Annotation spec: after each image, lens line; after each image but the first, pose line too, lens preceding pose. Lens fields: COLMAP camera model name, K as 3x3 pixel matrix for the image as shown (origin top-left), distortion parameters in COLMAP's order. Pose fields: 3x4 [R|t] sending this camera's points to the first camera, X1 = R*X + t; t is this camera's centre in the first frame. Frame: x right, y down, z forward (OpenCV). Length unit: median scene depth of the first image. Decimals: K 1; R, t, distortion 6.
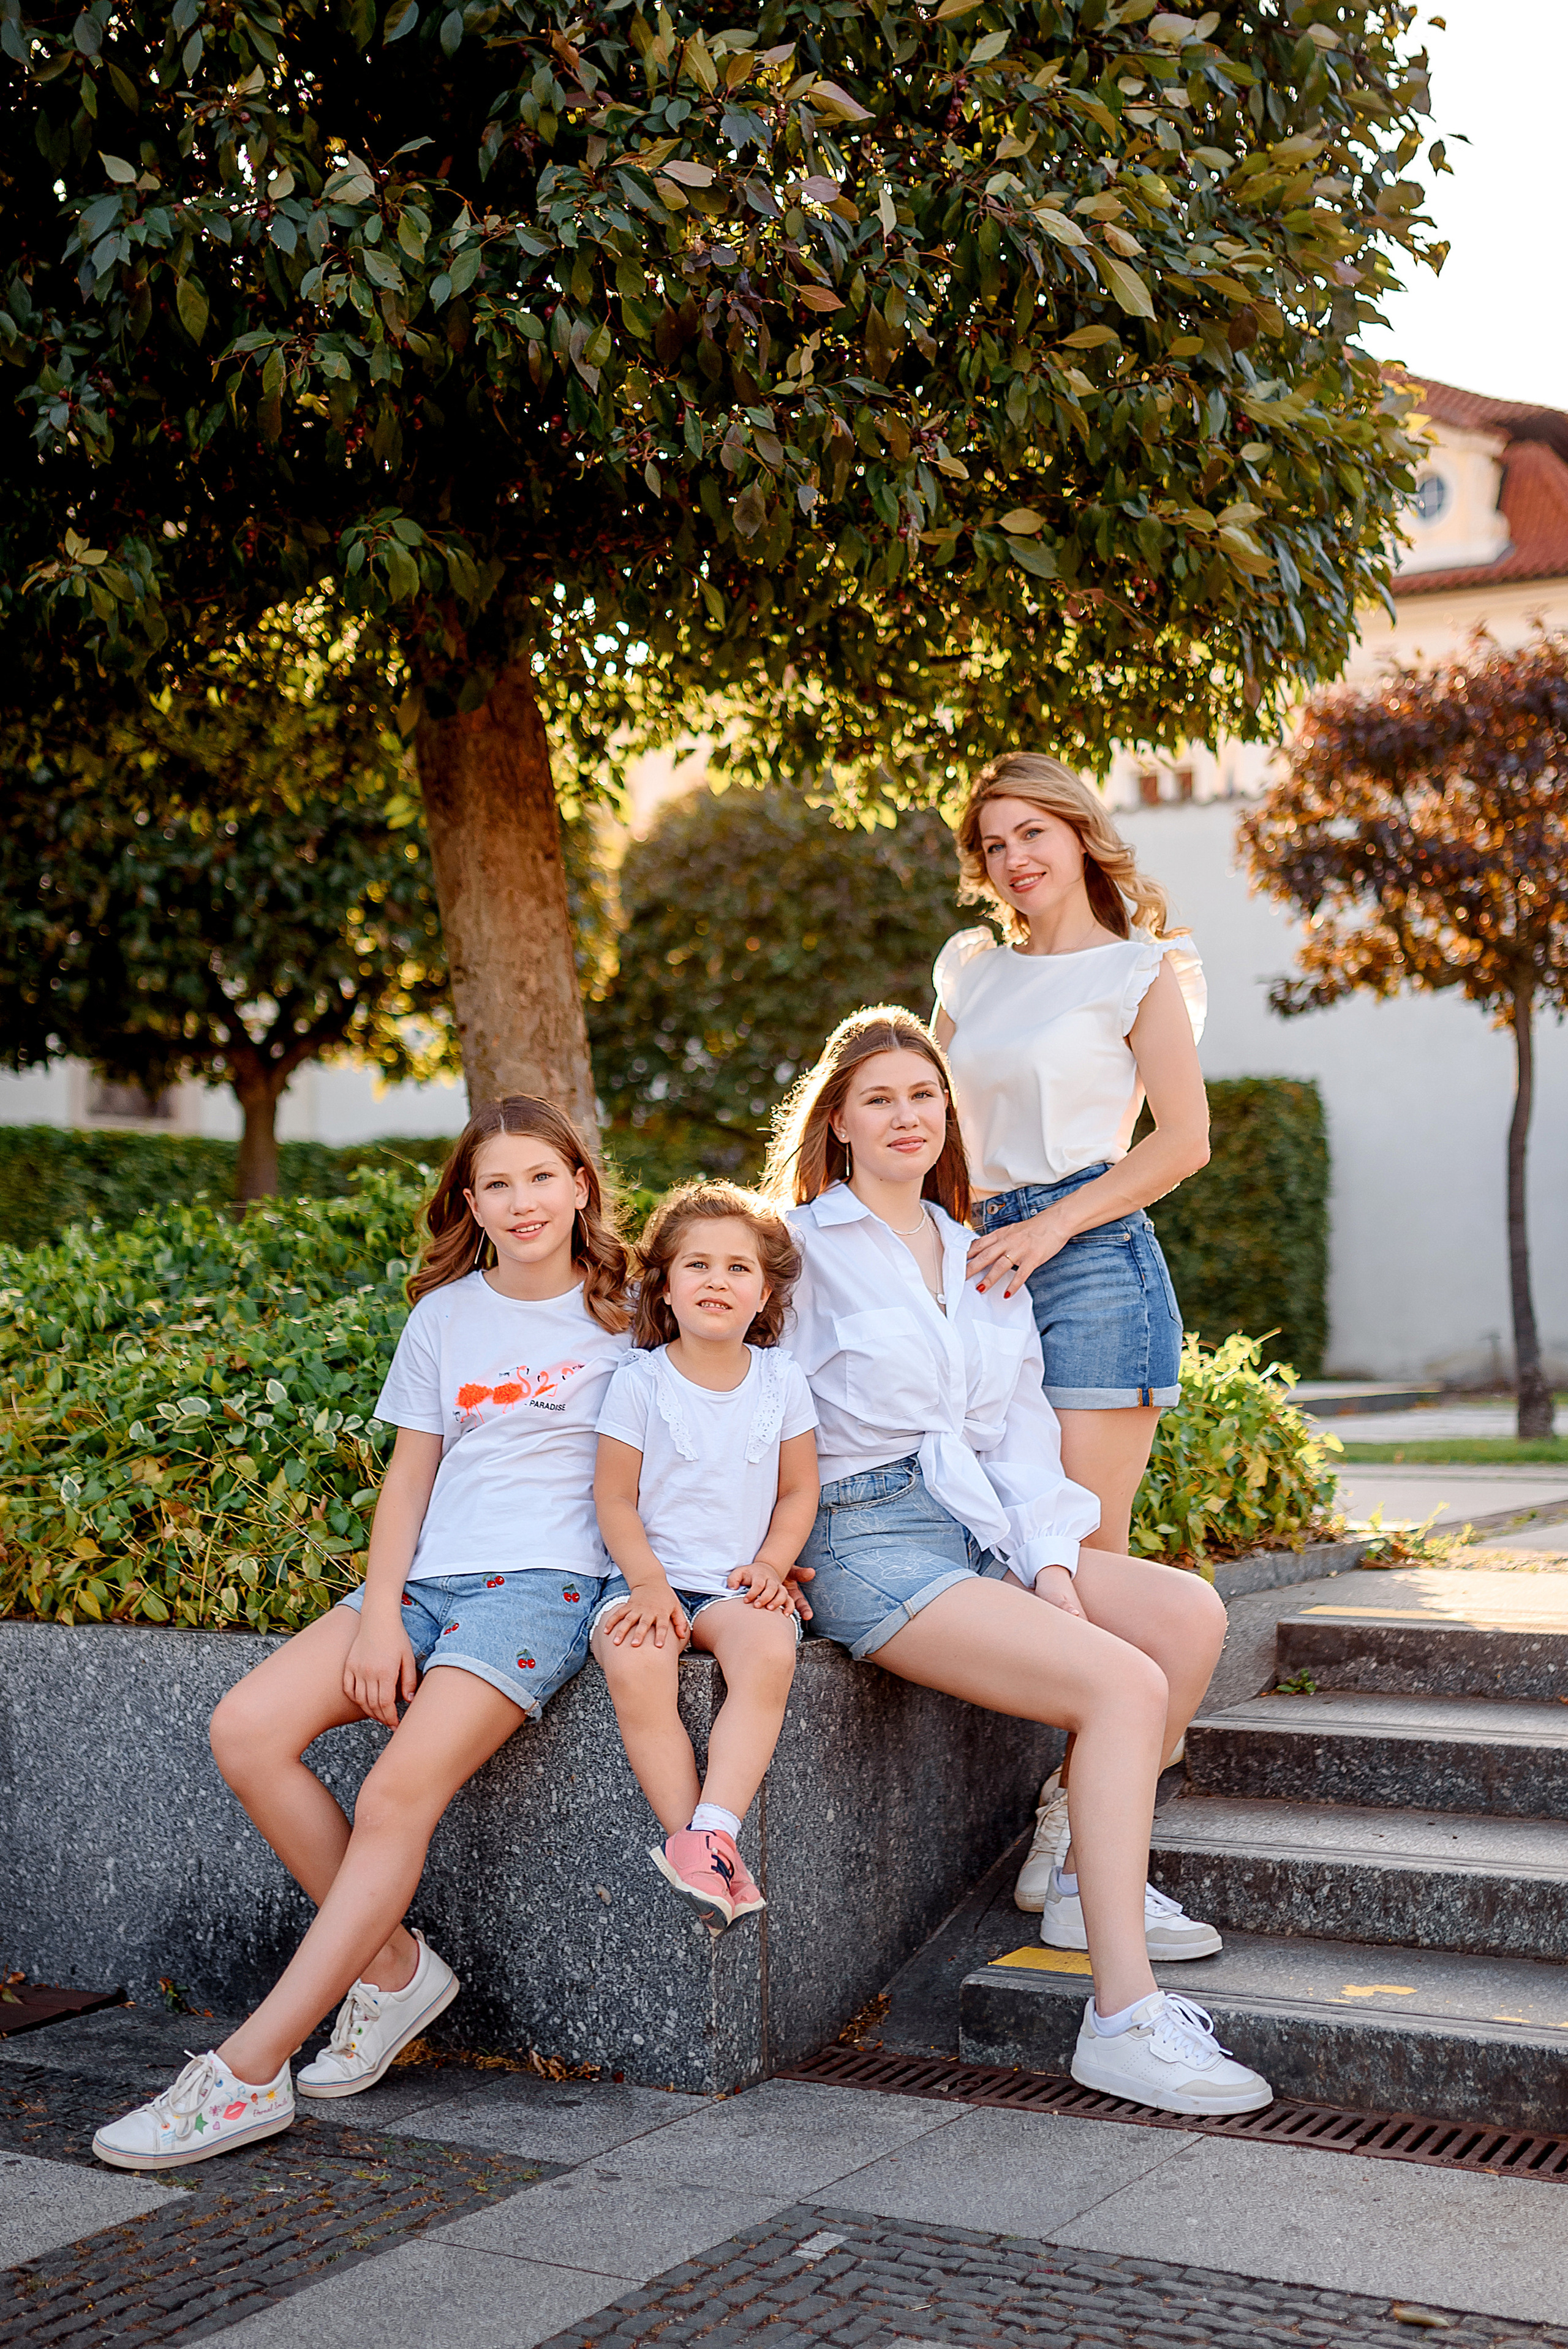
lens RADIAL K [[2948.8, 0, 815.2], [0, 2948.8, 1204.8], [0, 0, 1]] dist [-0.047114, 0.068435]
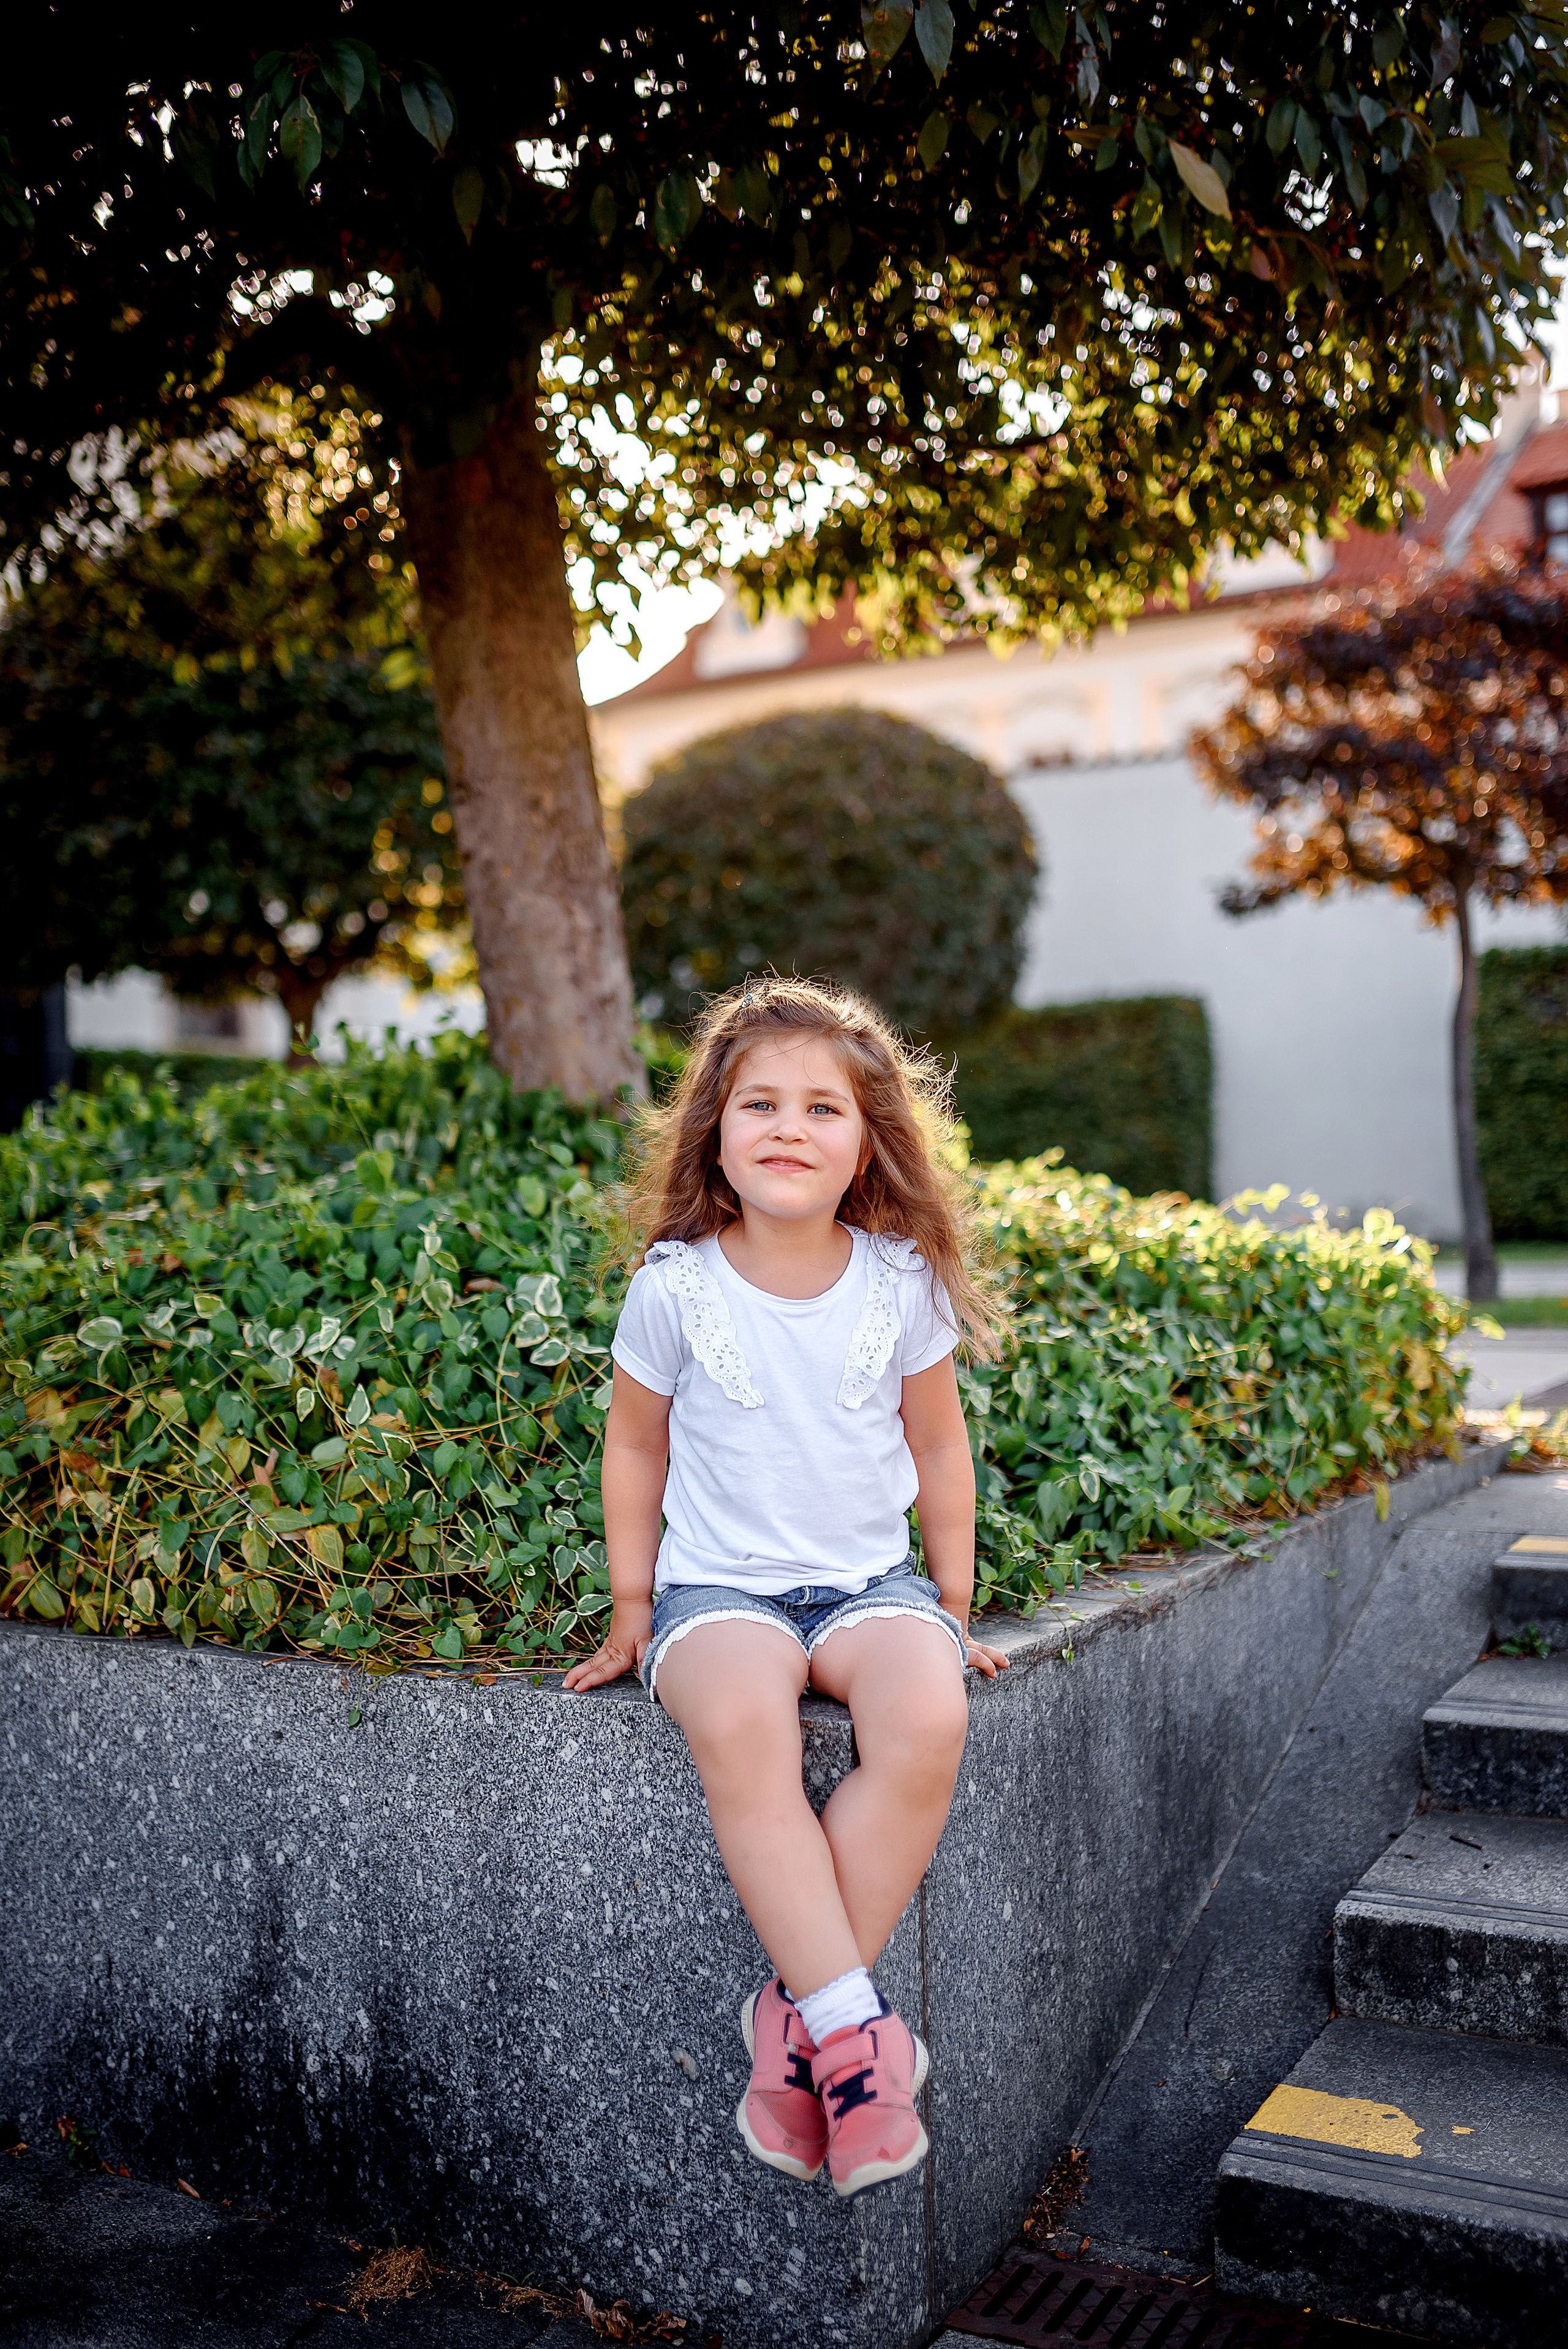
lens RADIAL K [[2338.5, 0, 784.0], [0, 2338.5, 1174.5], [0, 0, 1]] dist [-0.068324, 0.114457]
pose [[0.999890, -0.013037, 0.007011, -0.045038], [0.012843, 0.999553, 0.027009, 0.018322], [-0.007360, -0.026916, 0.999611, 0.426524]]
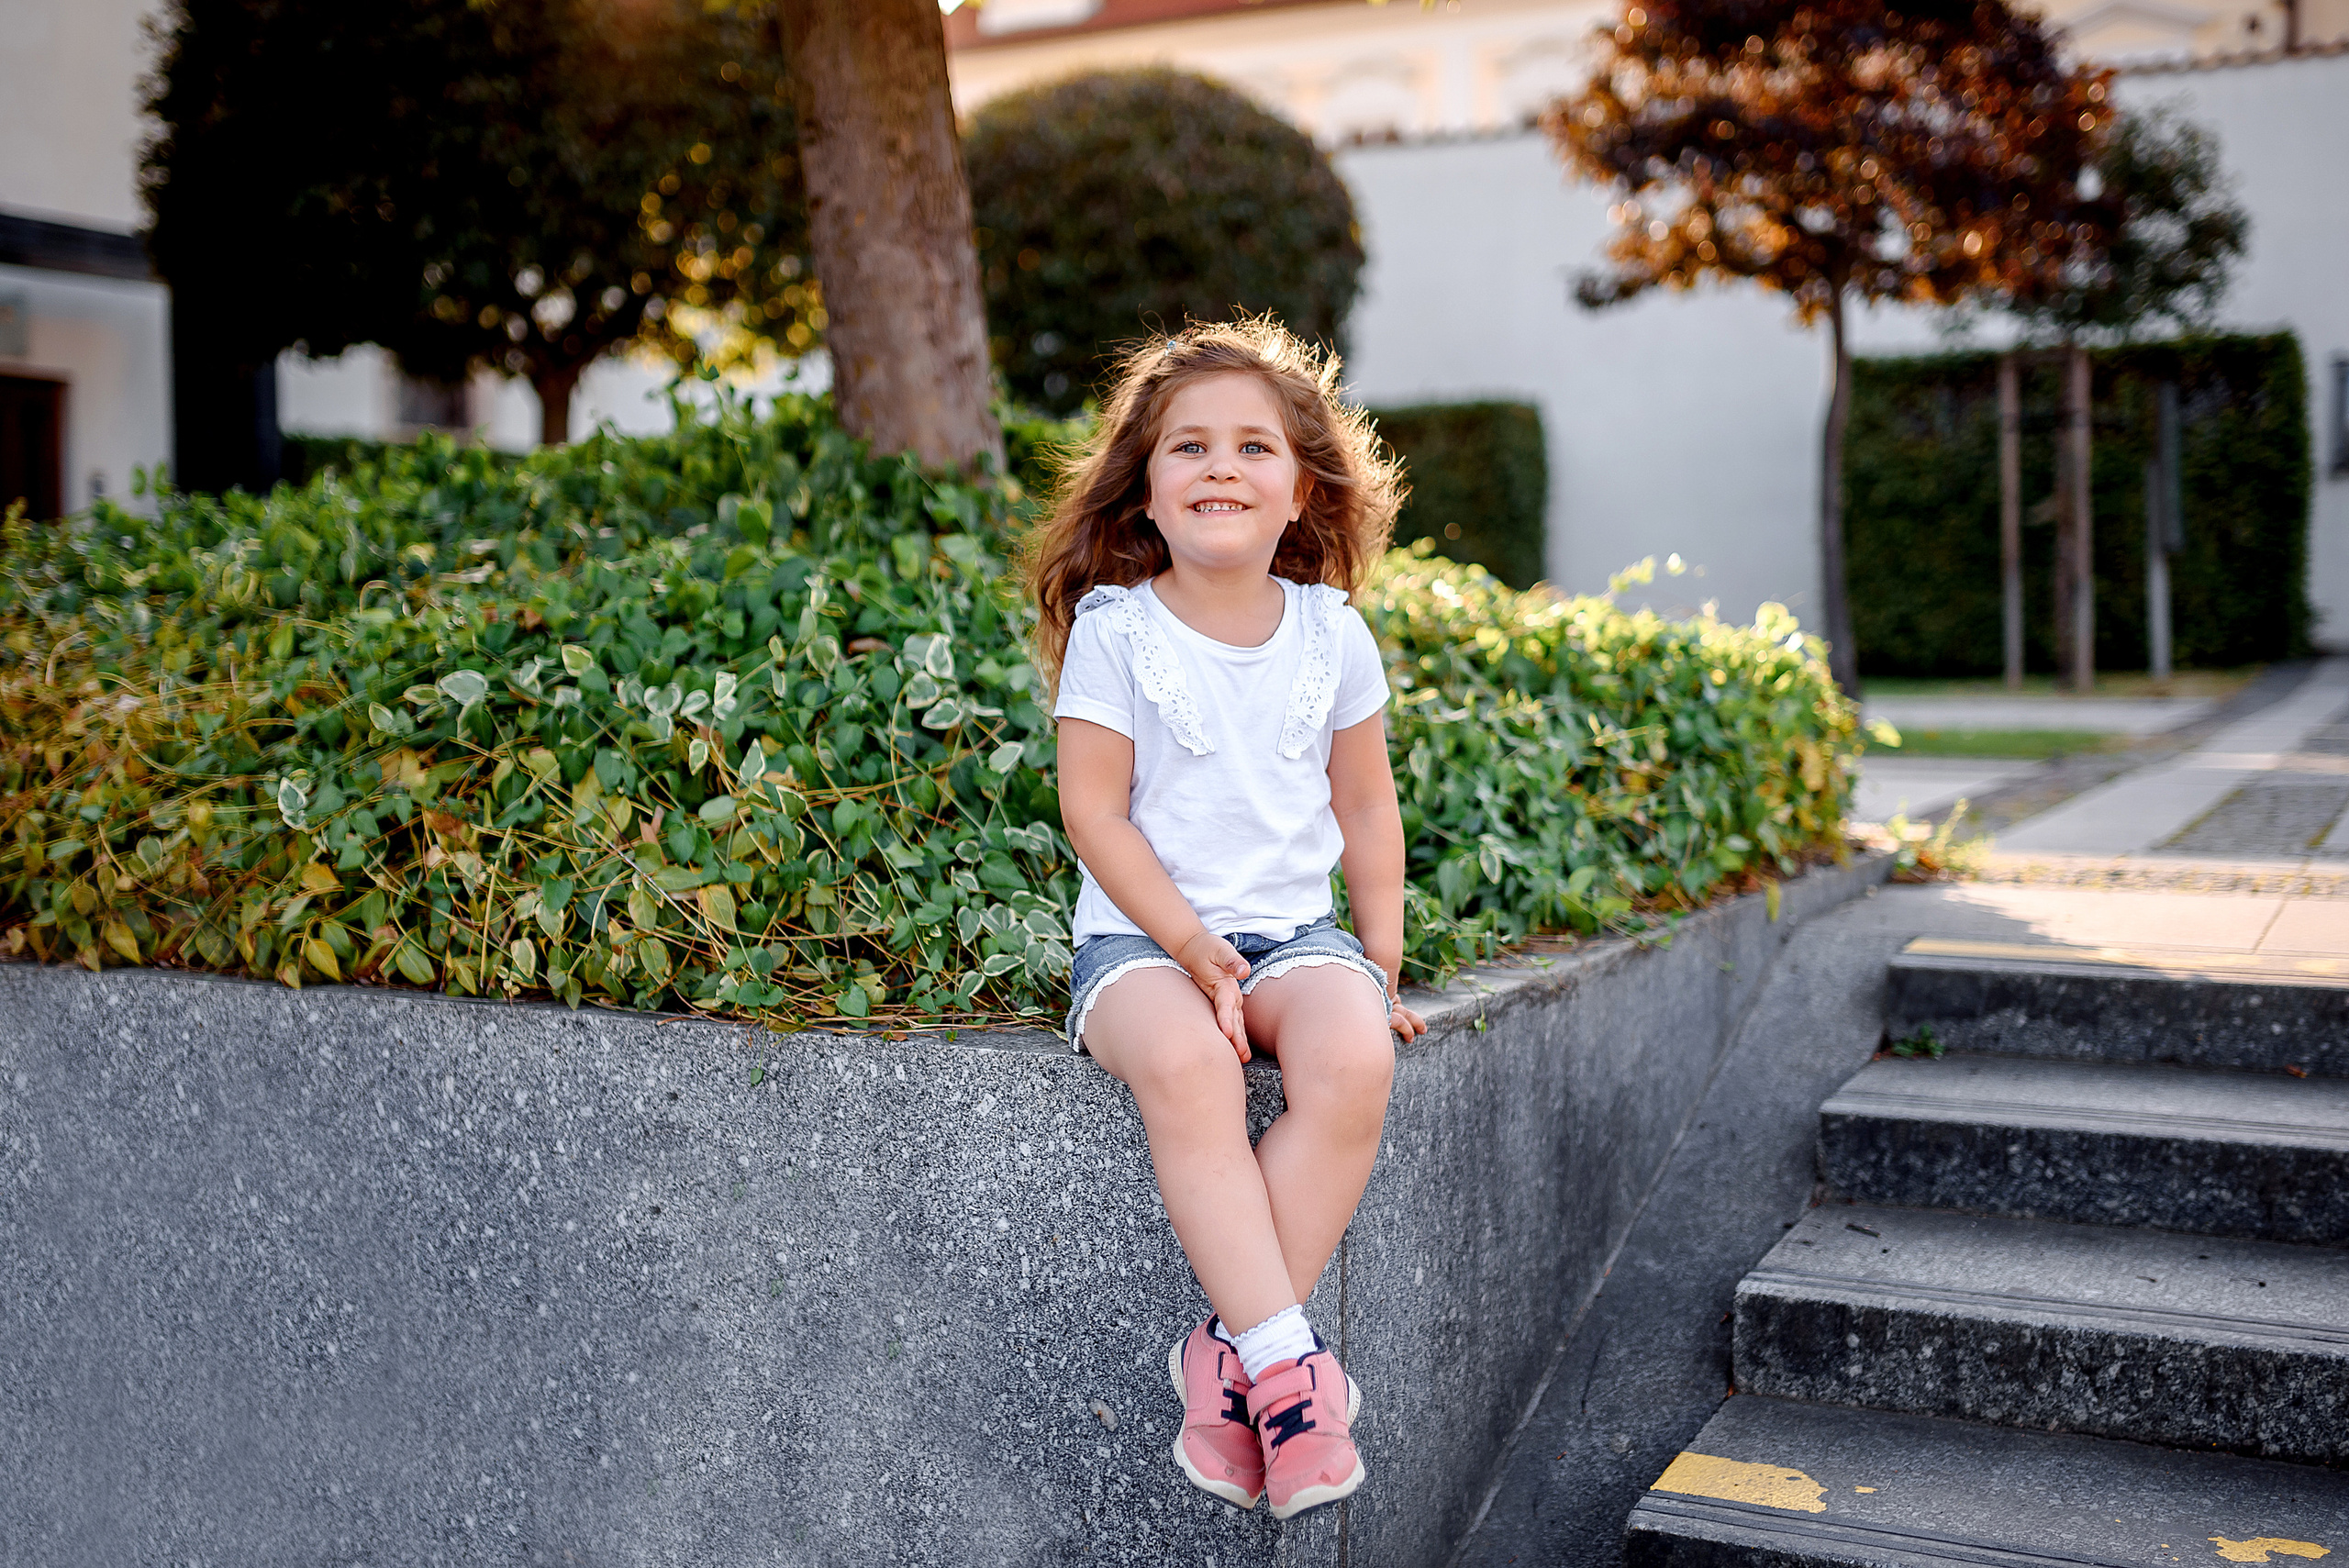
lens RADIAL K [[2567.2, 0, 1173.4], [0, 2567.2, 811.9], [0, 0, 1]] dist [-0.058628, 0.031138]
pose [[0.998789, 0.001510, 0.049182, -0.074957], [-0.006951, 0.993835, 0.110654, 0.032570], [-0.048712, -0.110862, 0.992641, 0.393475]]
